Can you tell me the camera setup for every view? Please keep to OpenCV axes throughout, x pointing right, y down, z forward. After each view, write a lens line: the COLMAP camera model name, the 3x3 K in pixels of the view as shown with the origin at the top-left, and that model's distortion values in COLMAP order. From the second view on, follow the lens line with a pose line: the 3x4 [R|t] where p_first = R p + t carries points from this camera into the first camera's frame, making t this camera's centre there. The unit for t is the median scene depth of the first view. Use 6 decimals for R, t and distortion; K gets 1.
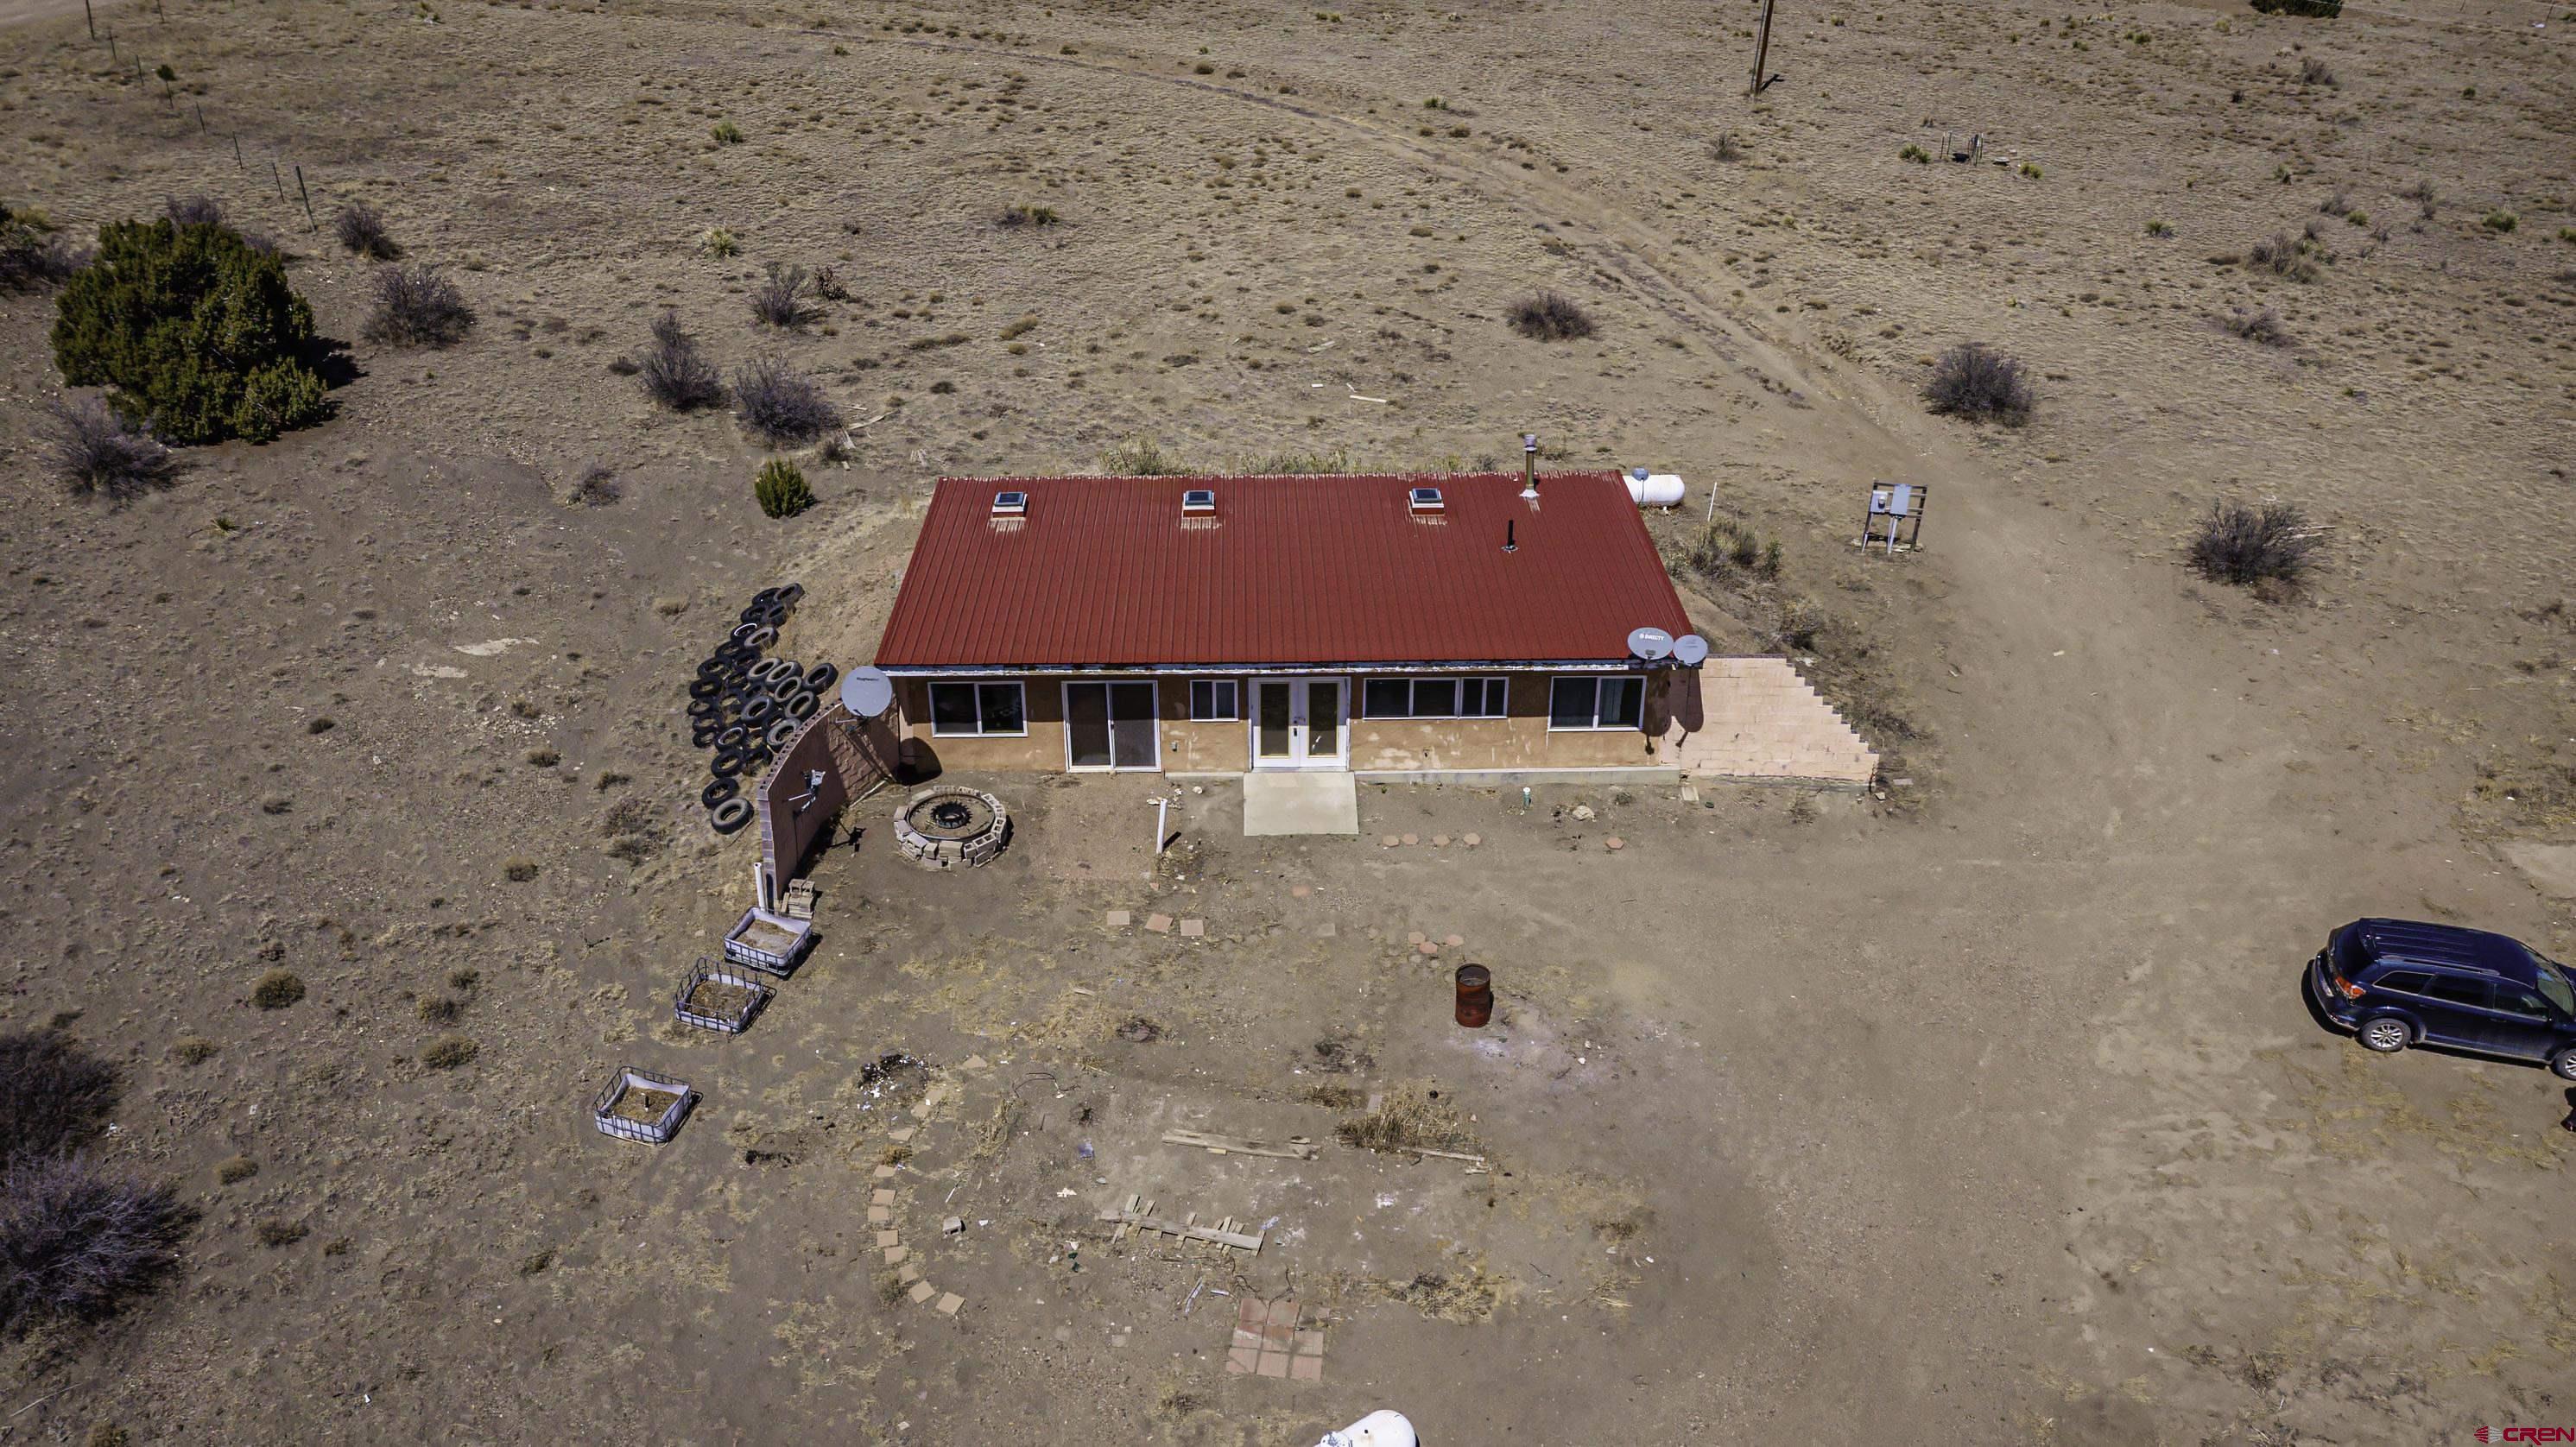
lens RADIAL K [[1989.2, 0, 1294.2], [0, 1989.2, 794.3], [0, 0, 1]] dist [0.045855, -0.000699]
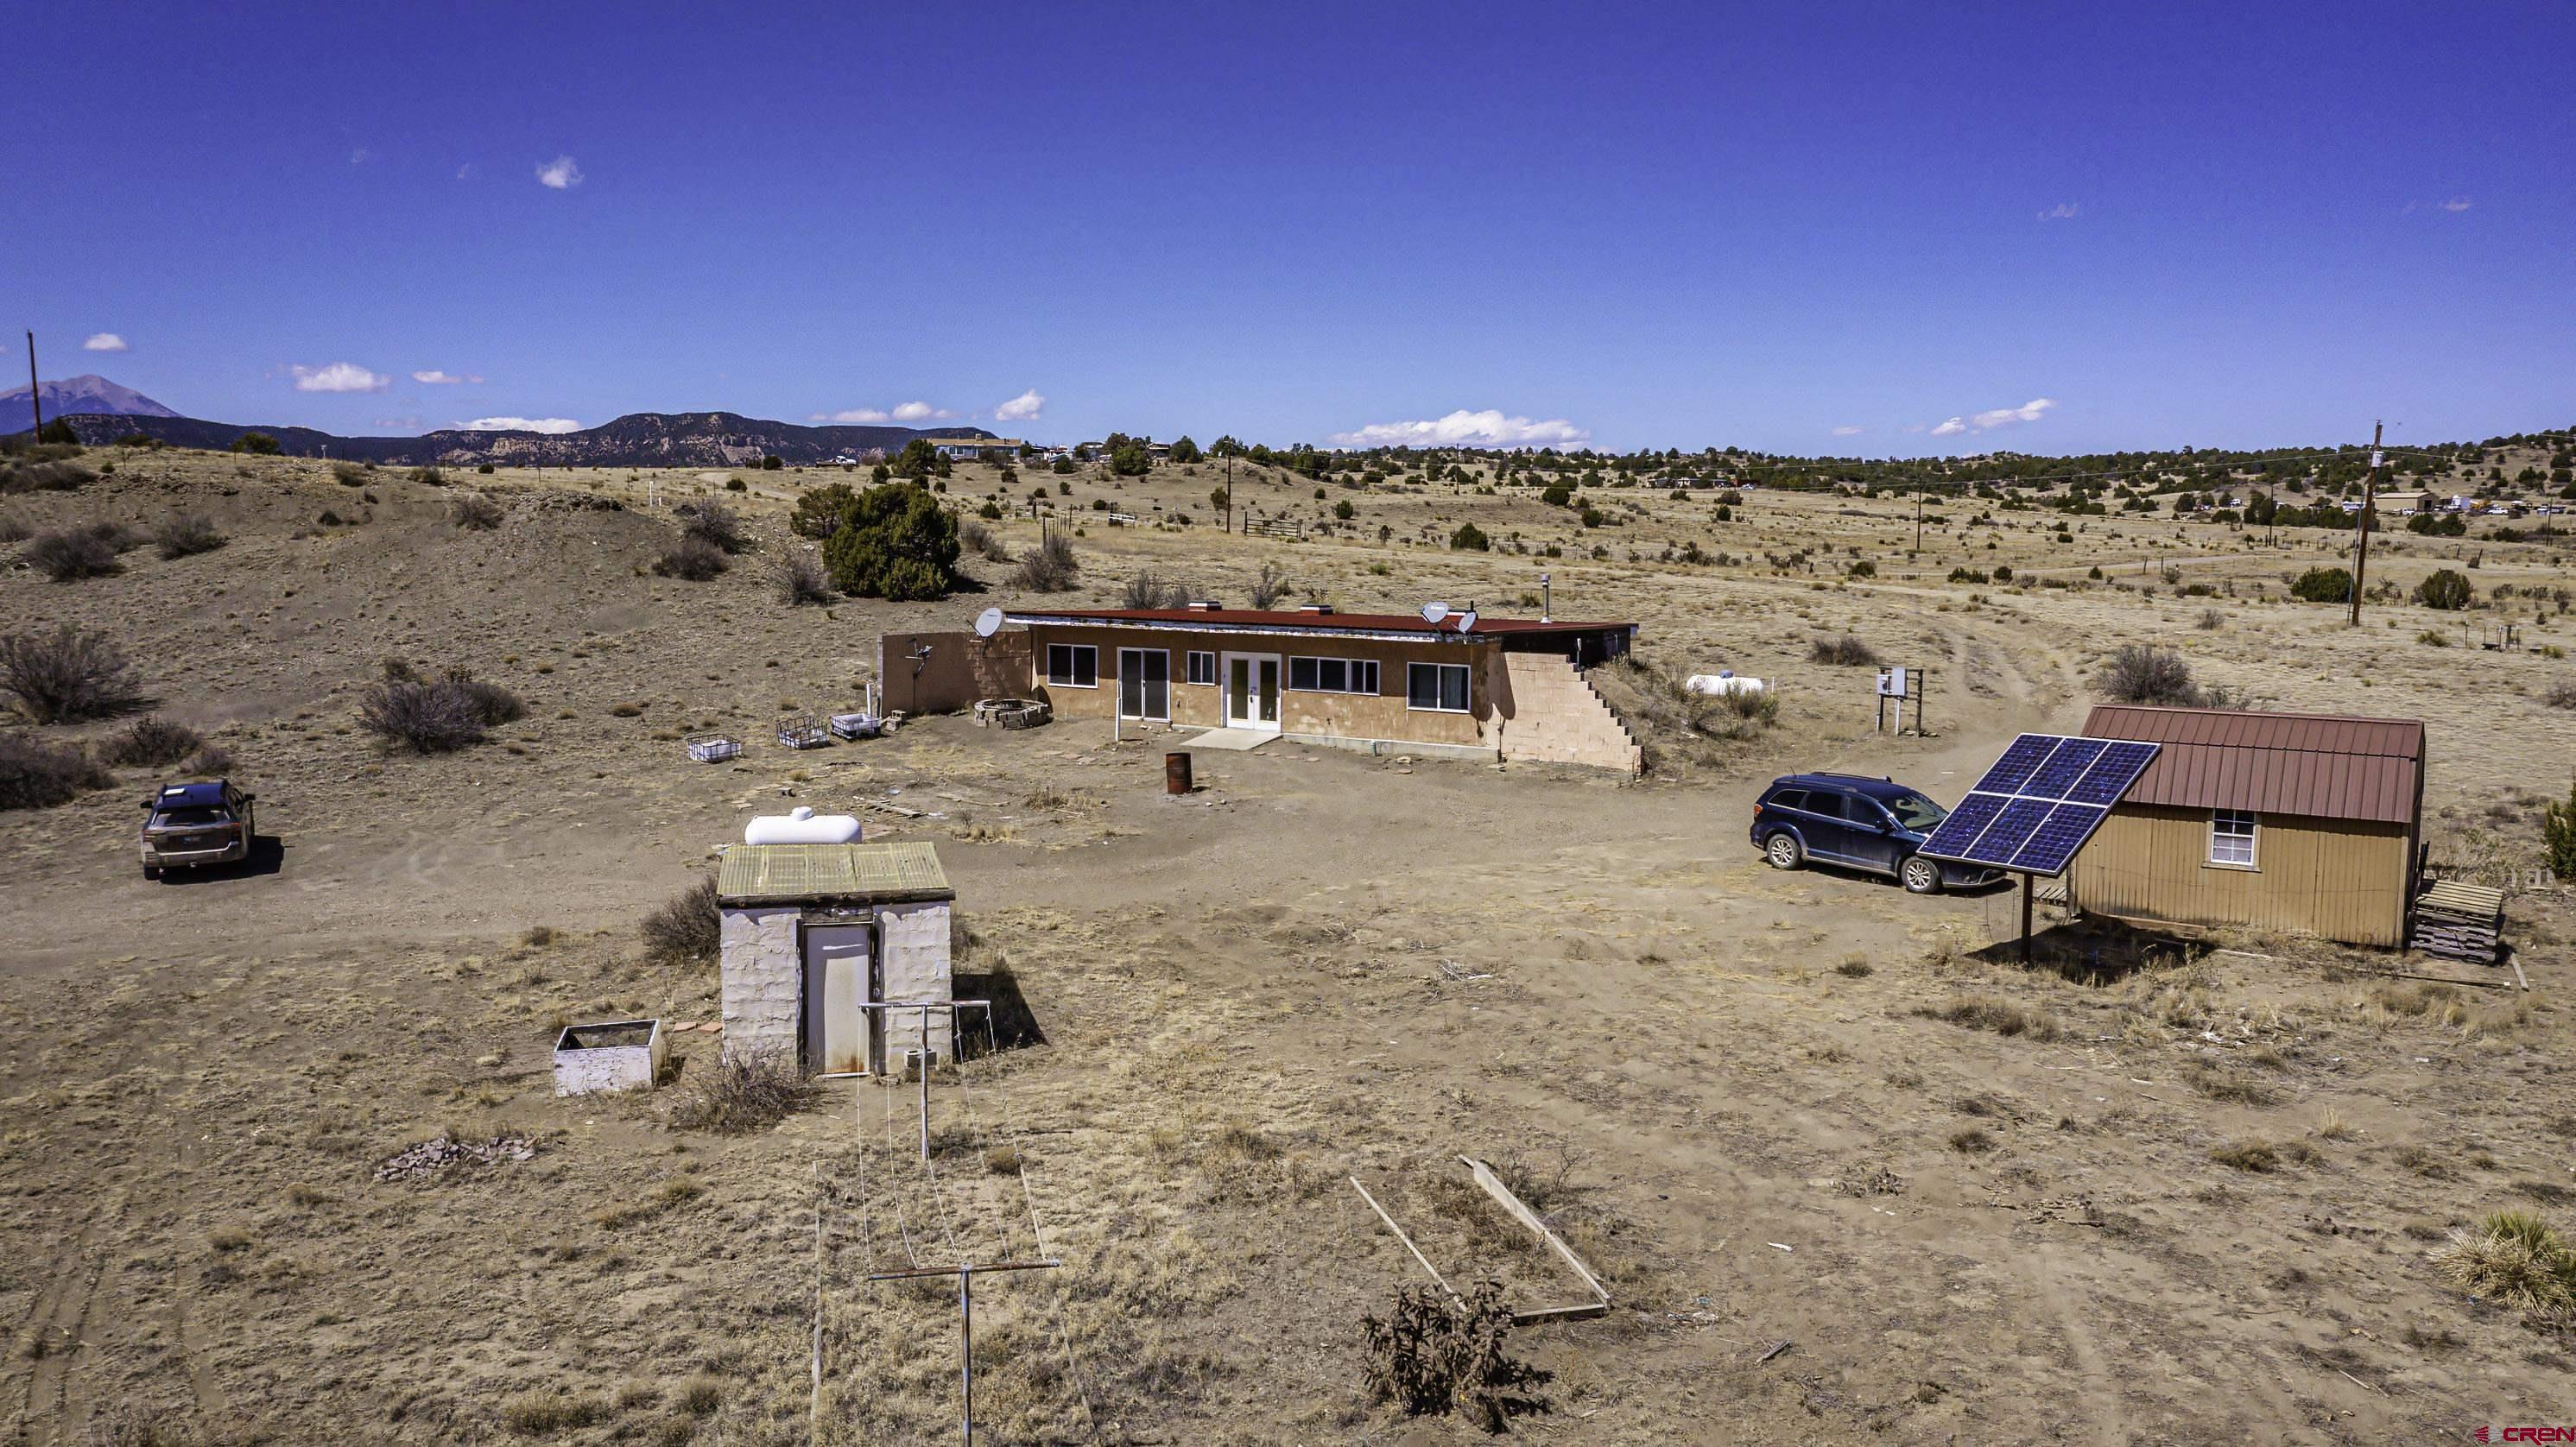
lens RADIAL K [[2008.7, 0, 1288.0], [0, 2008.7, 723.5], [0, 0, 1]] dist [0.082508, 0.001617]
pose [[0.826431, 0.062993, -0.559504, 0.828027], [-0.300181, 0.890008, -0.343188, 0.468720], [0.476344, 0.451573, 0.754439, -0.037182]]
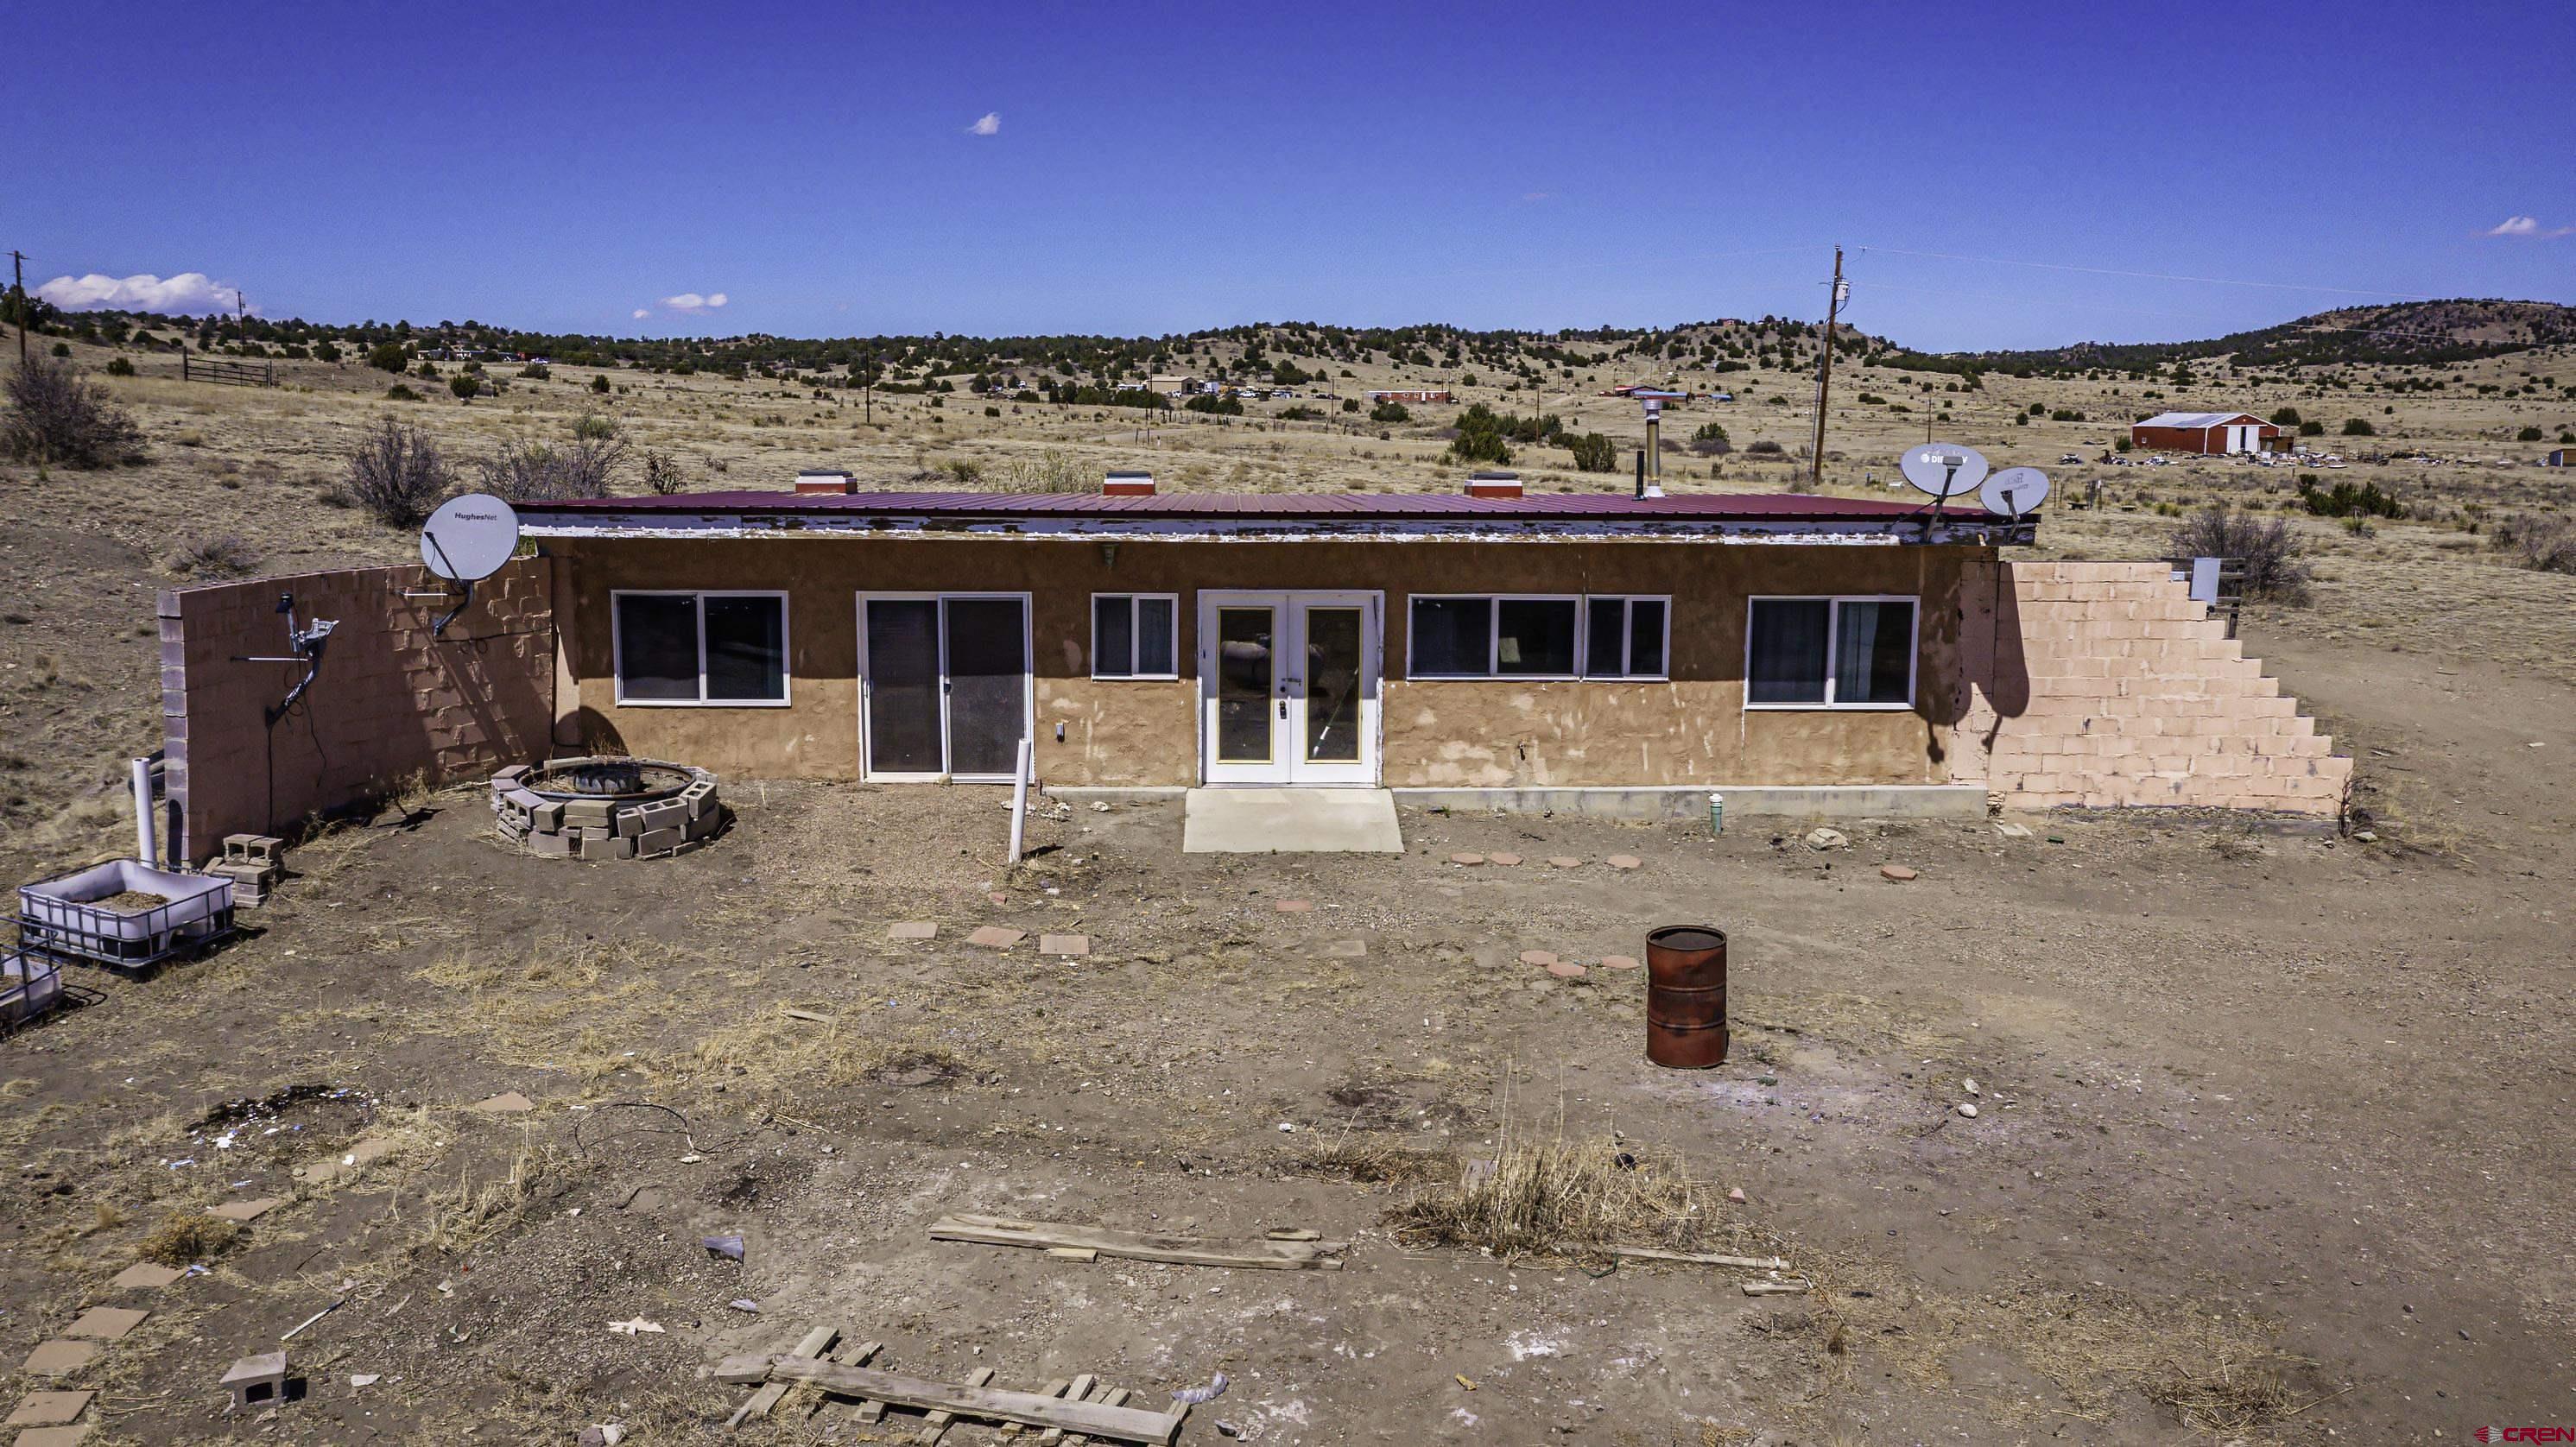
lens RADIAL K [[2015.7, 0, 1289.6], [0, 2015.7, 769.8], [0, 0, 1]] dist [0.000311, 0.060554]
pose [[0.999976, 0.005601, 0.003959, 0.000339], [-0.003774, 0.931289, -0.364261, 0.191370], [-0.005727, 0.364238, 0.931288, 0.503154]]
